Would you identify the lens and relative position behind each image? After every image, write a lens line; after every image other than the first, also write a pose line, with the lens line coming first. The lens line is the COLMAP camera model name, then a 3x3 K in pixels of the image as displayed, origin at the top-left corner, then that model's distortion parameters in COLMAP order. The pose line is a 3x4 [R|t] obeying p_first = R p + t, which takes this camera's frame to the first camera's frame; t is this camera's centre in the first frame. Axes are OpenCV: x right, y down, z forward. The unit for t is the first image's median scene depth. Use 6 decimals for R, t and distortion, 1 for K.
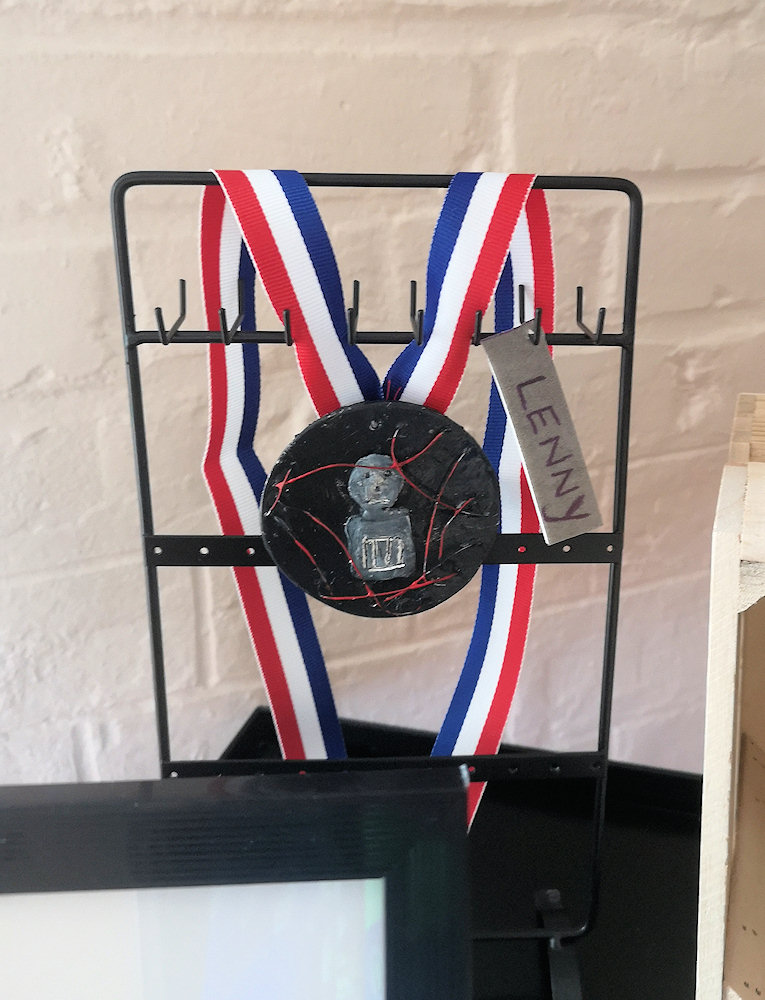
lens RADIAL K [[1249.5, 0, 421.1], [0, 1249.5, 500.0], [0, 0, 1]] dist [0.001254, 0.036084]
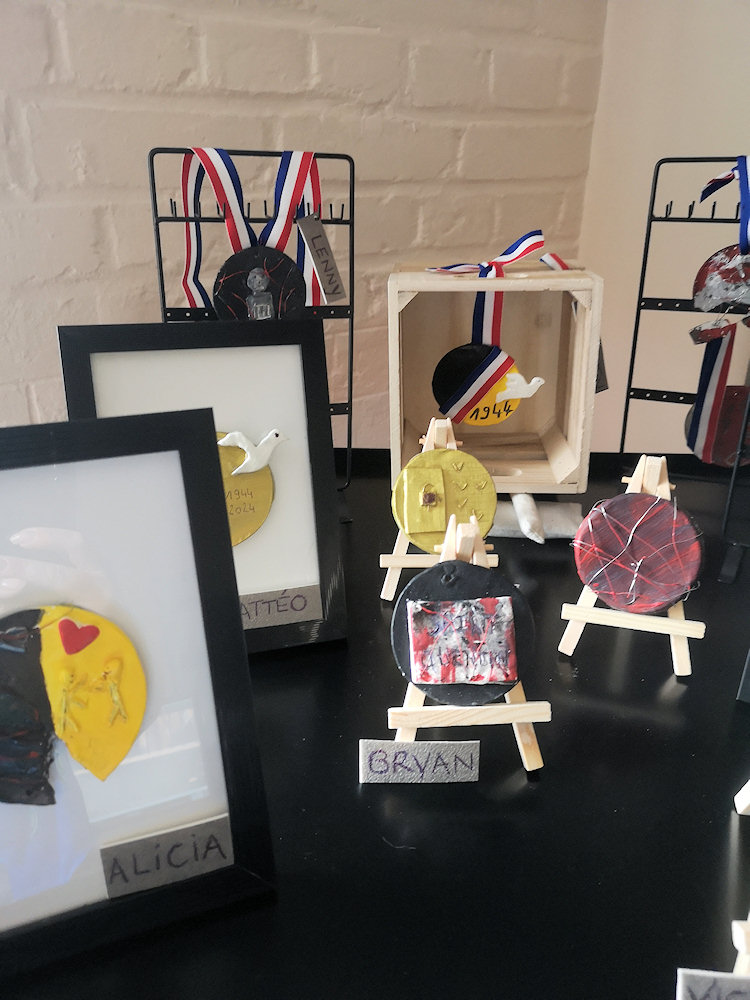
lens RADIAL K [[767.2, 0, 375.0], [0, 767.2, 500.0], [0, 0, 1]] dist [0.009677, -0.005816]
pose [[0.975052, -0.081770, 0.206366, -0.157076], [0.062604, 0.993239, 0.097761, 0.280552], [-0.212965, -0.082403, 0.973579, -0.584960]]
